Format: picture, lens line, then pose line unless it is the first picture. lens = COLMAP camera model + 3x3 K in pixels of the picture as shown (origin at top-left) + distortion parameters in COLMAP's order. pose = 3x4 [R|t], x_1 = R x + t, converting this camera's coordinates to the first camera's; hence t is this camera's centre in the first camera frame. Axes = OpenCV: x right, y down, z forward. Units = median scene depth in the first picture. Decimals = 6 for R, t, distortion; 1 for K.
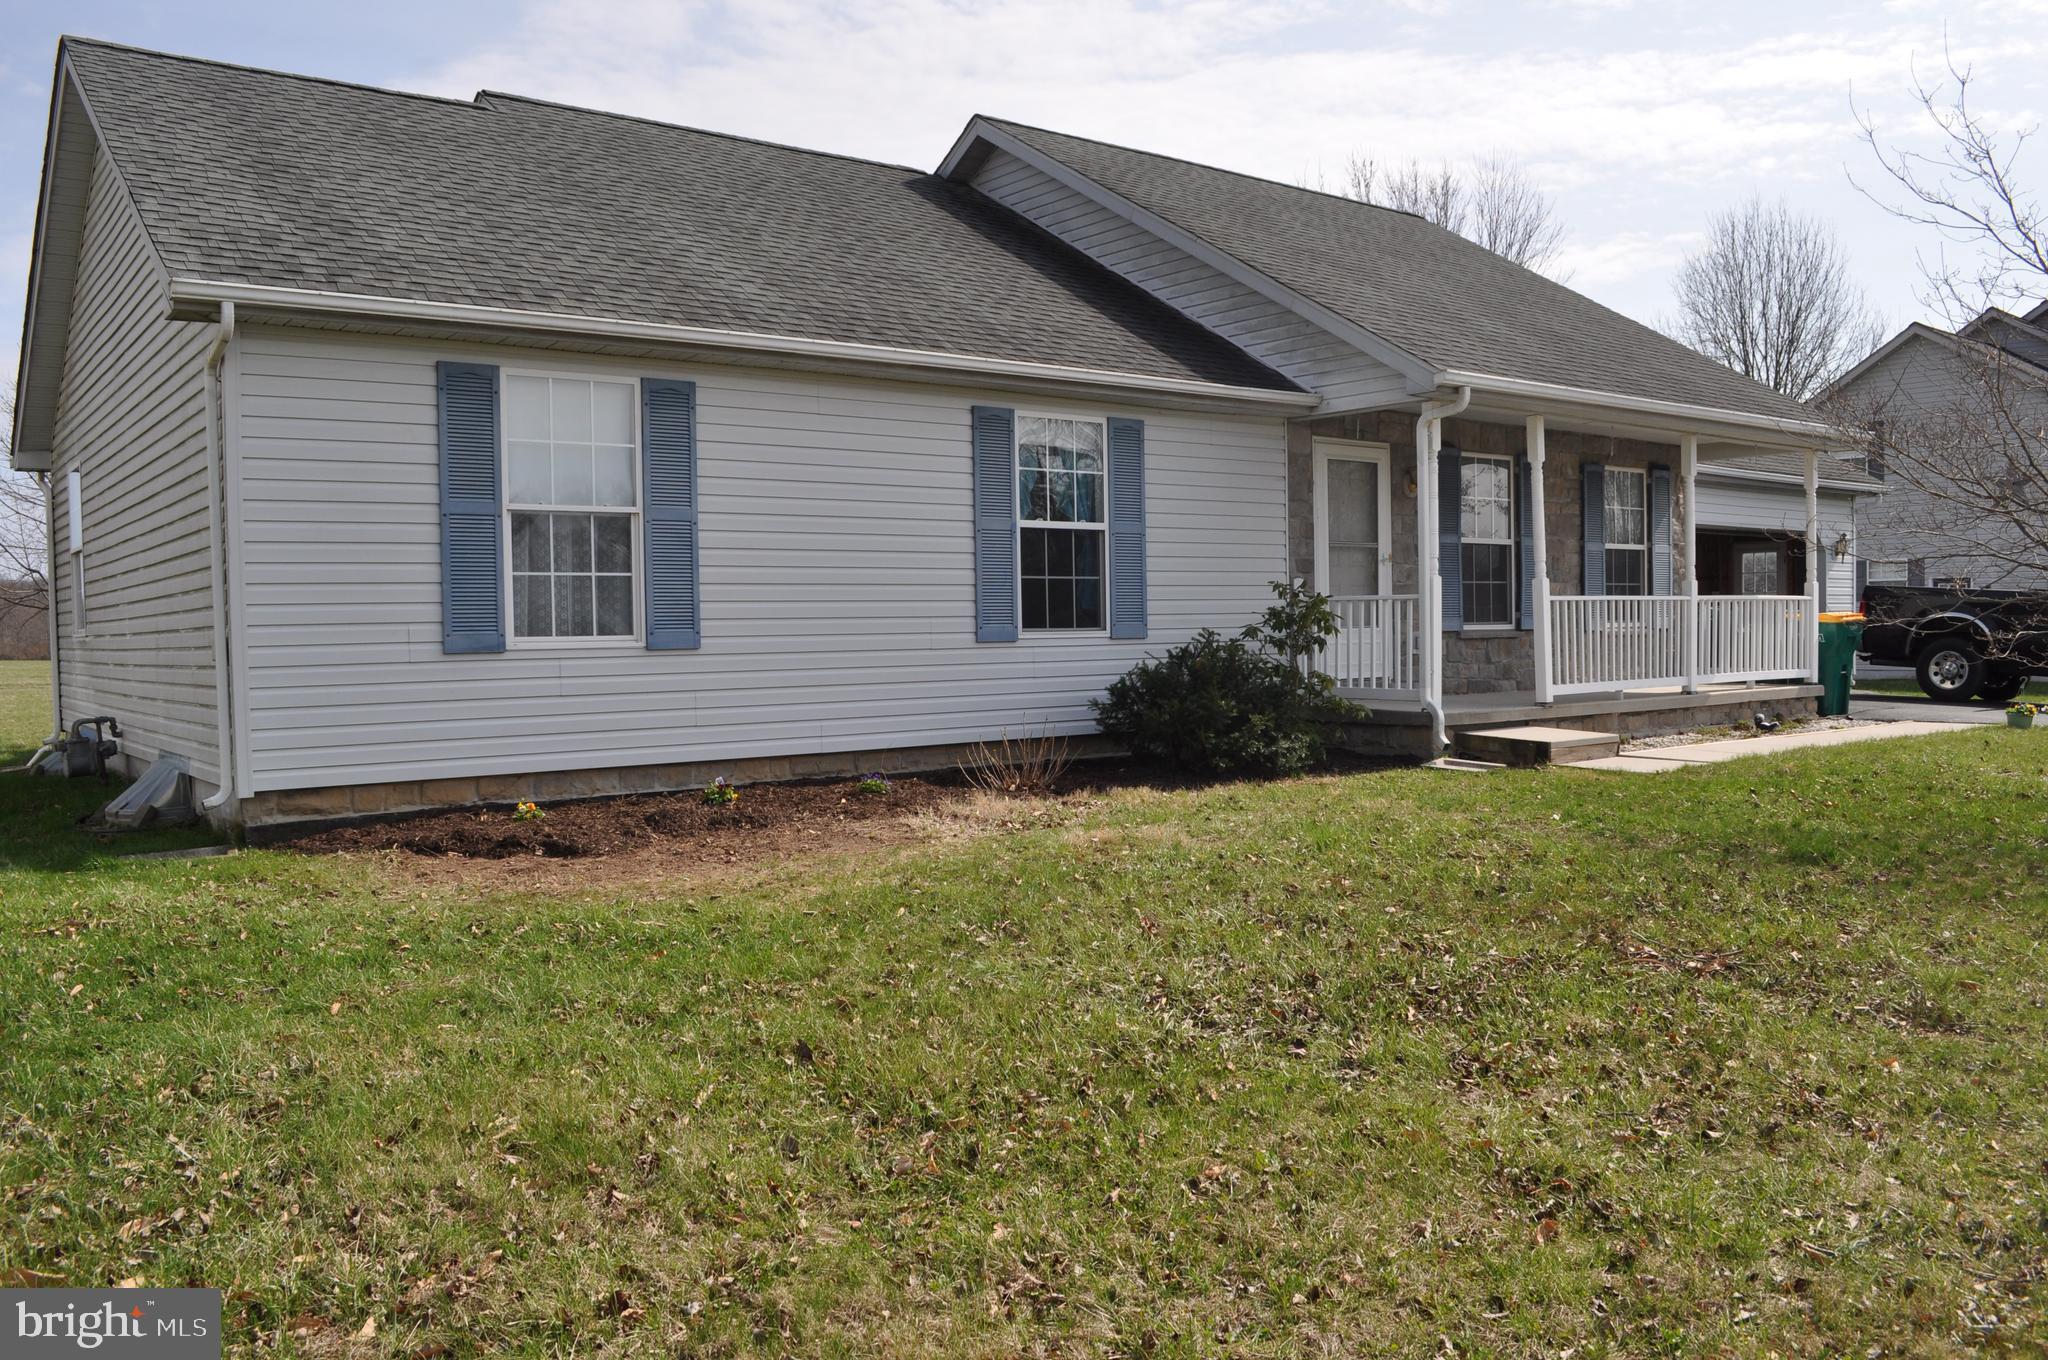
lens RADIAL K [[1594.3, 0, 1026.1], [0, 1594.3, 678.7], [0, 0, 1]] dist [-0.075838, -0.003989]
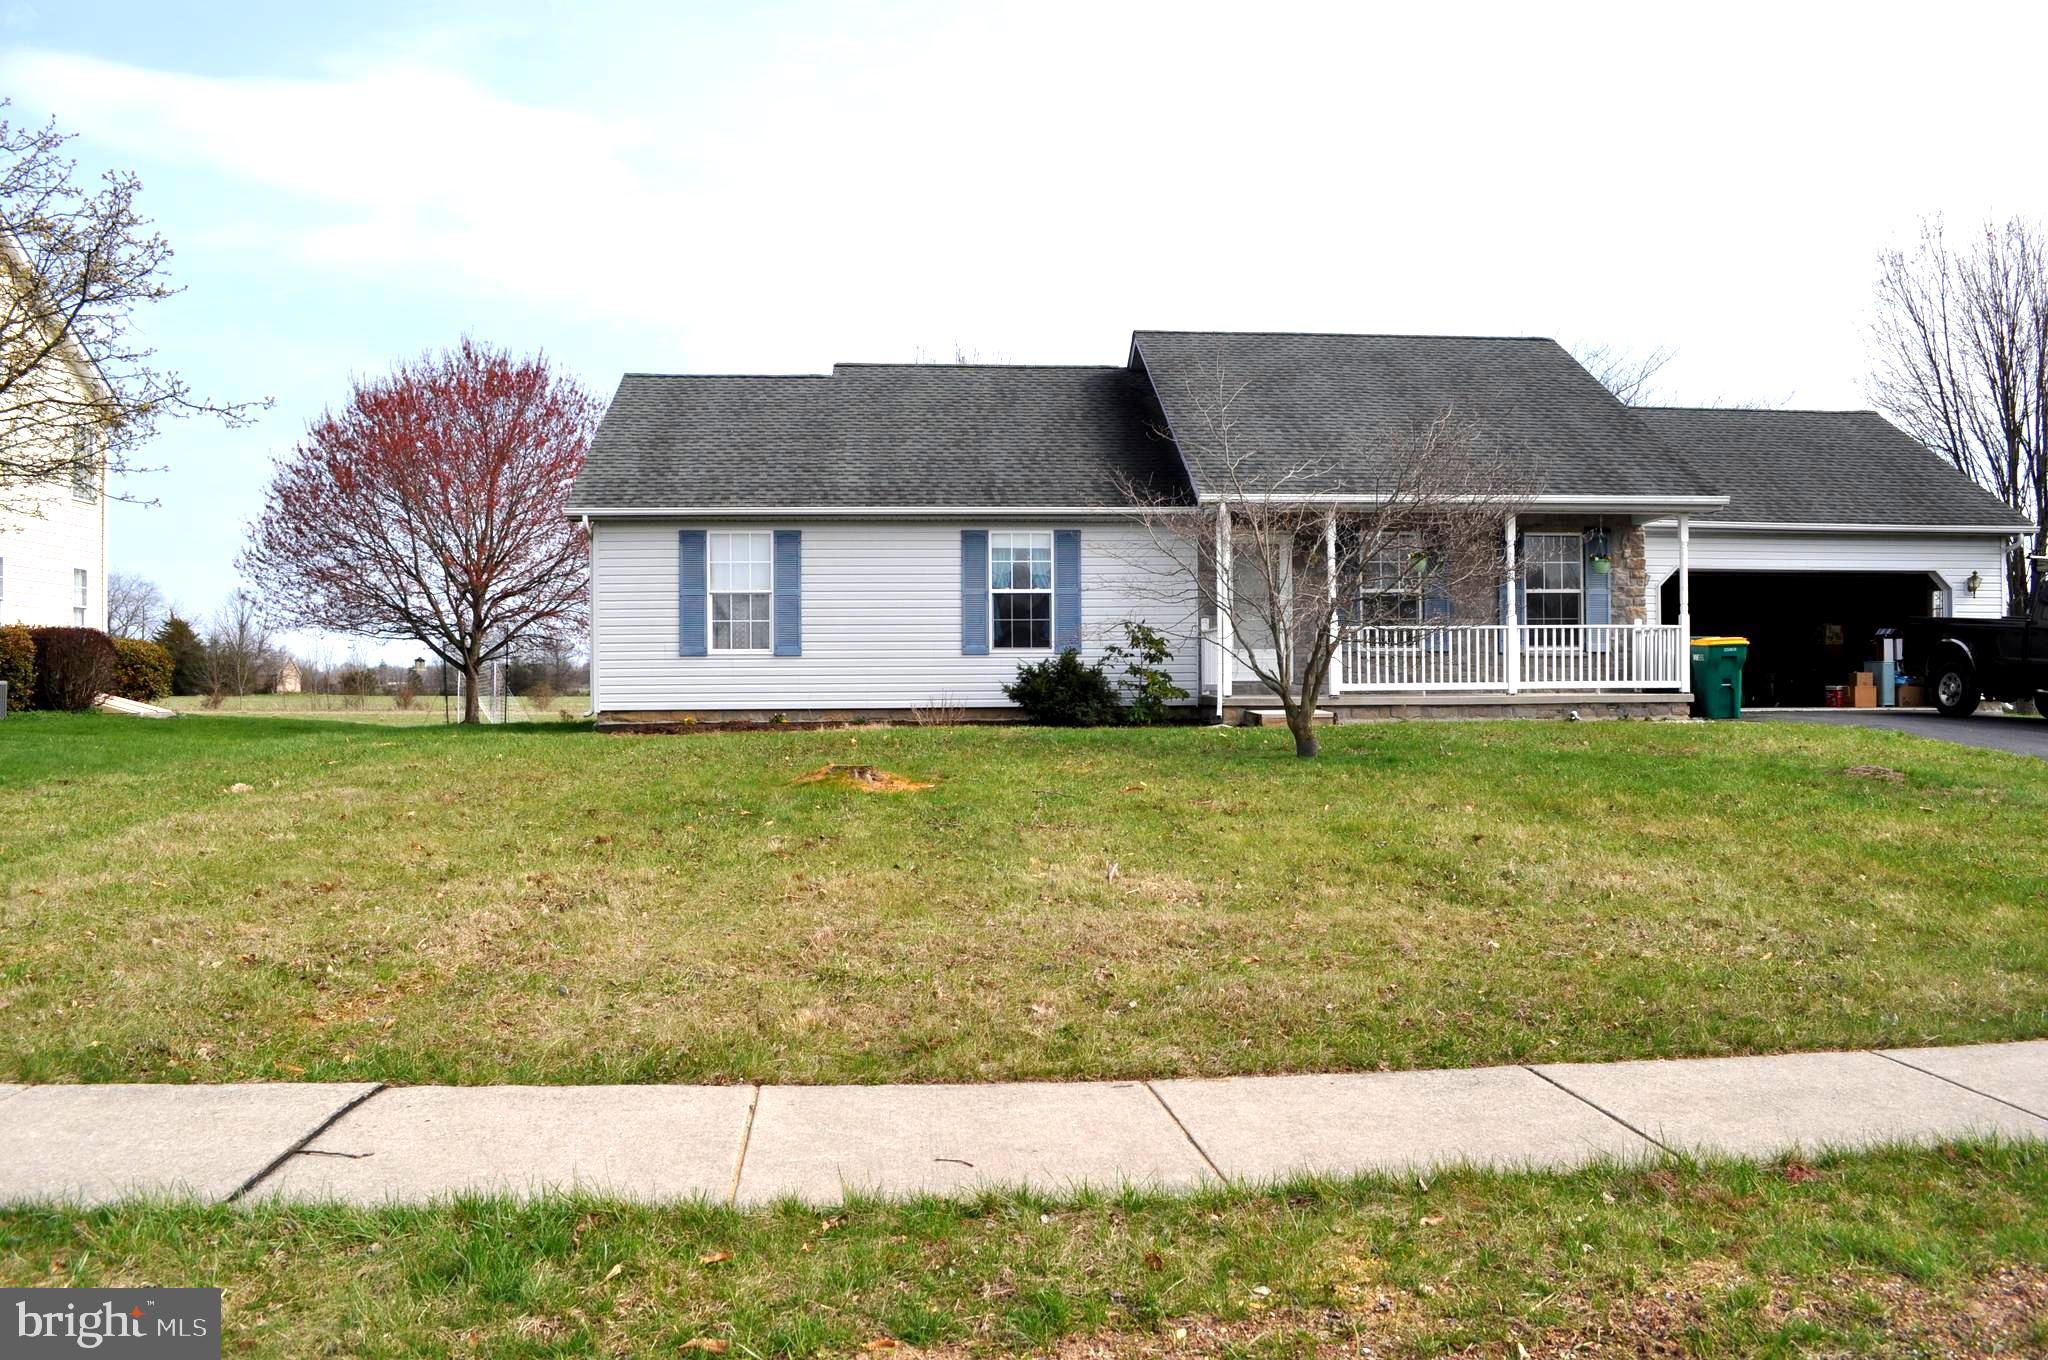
lens RADIAL K [[1594.3, 0, 1021.2], [0, 1594.3, 686.4], [0, 0, 1]] dist [-0.075838, -0.003989]
pose [[0.854680, 0.012922, -0.518994, 1.153655], [-0.022136, 0.999688, -0.011563, 0.040862], [0.518683, 0.021371, 0.854700, -0.668940]]
